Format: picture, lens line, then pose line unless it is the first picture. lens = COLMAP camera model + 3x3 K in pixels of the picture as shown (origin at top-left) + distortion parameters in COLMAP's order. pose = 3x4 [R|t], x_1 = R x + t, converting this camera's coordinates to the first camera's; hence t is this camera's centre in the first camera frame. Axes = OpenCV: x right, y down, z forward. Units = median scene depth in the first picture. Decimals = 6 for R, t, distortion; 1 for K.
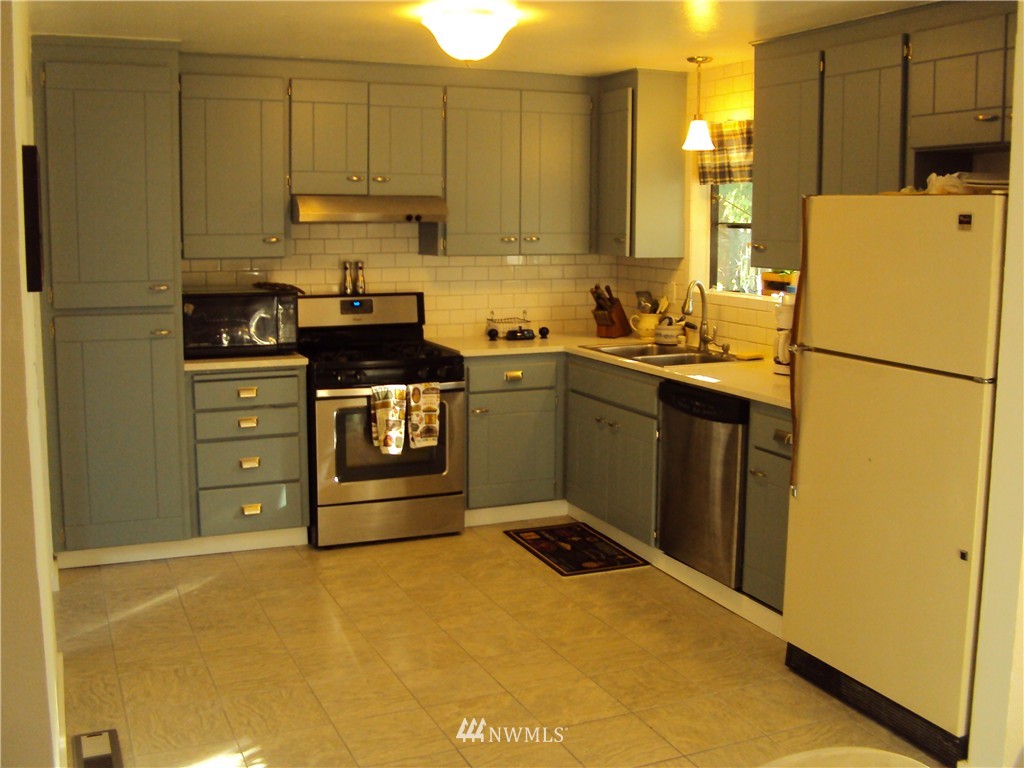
lens RADIAL K [[1087.6, 0, 492.1], [0, 1087.6, 371.4], [0, 0, 1]] dist [-0.140791, 0.000000]
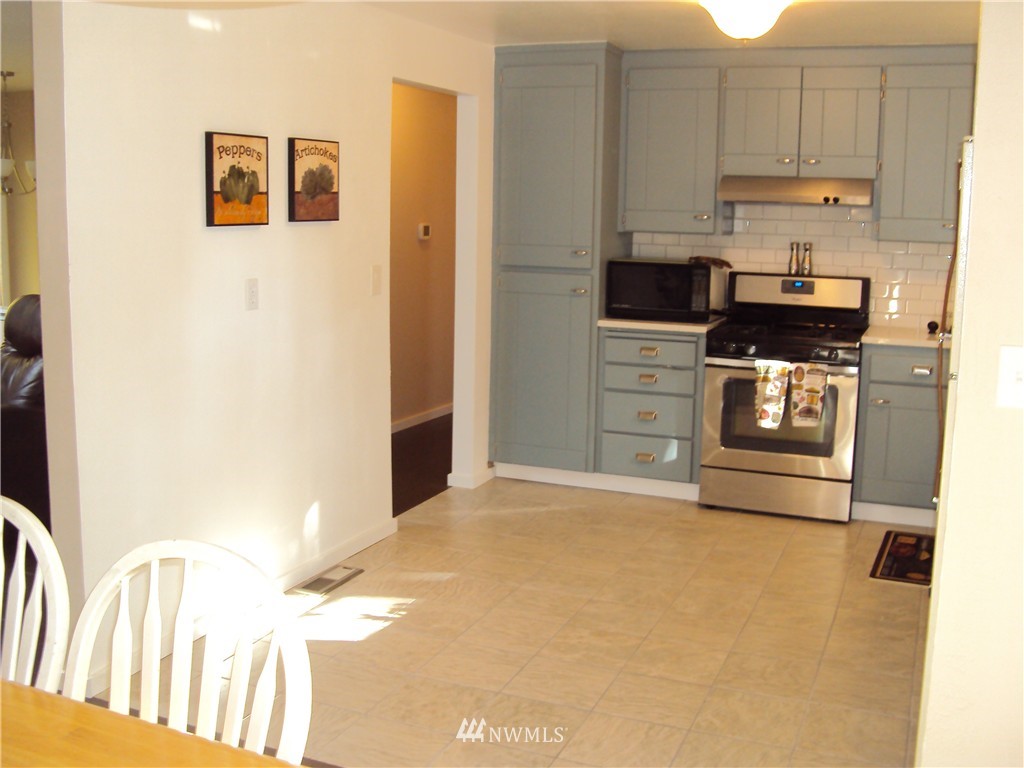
lens RADIAL K [[1087.6, 0, 508.9], [0, 1087.6, 373.0], [0, 0, 1]] dist [-0.140791, 0.000000]
pose [[0.688131, 0.115851, -0.716278, 0.465304], [-0.116581, 0.991999, 0.048447, 0.003965], [0.716160, 0.050167, 0.696131, 0.113233]]
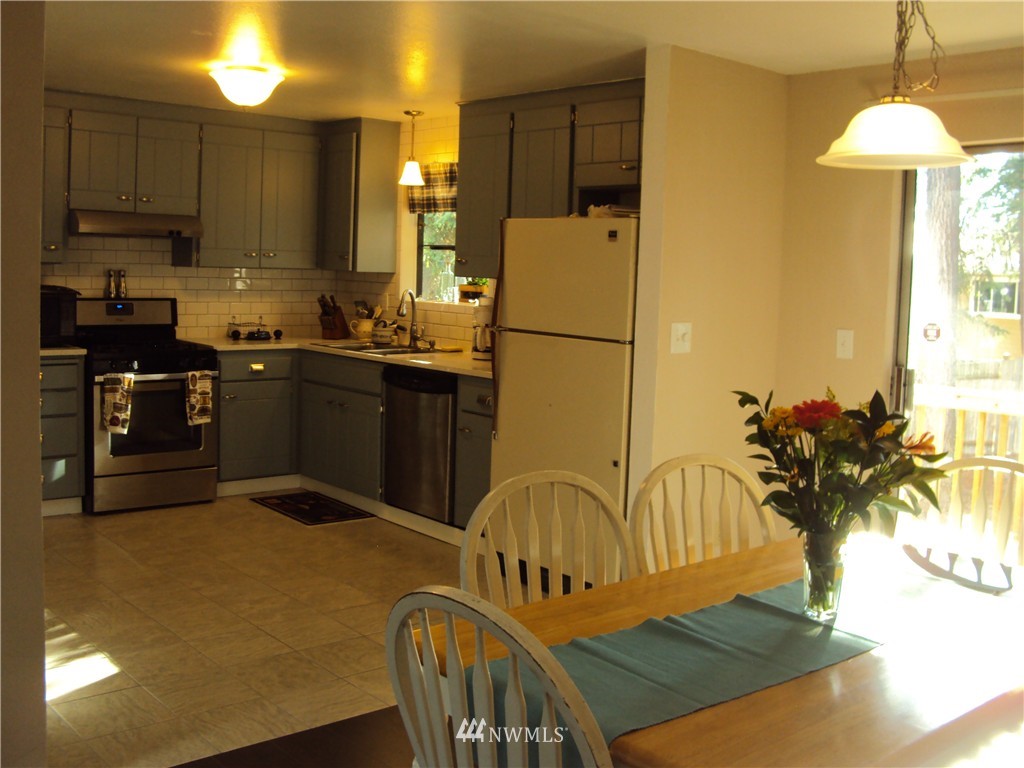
lens RADIAL K [[1087.6, 0, 508.2], [0, 1087.6, 383.9], [0, 0, 1]] dist [-0.140791, 0.000000]
pose [[0.949756, -0.003586, 0.312971, -0.096341], [0.011707, 0.999642, -0.024073, 0.057715], [-0.312773, 0.026528, 0.949457, -0.226663]]
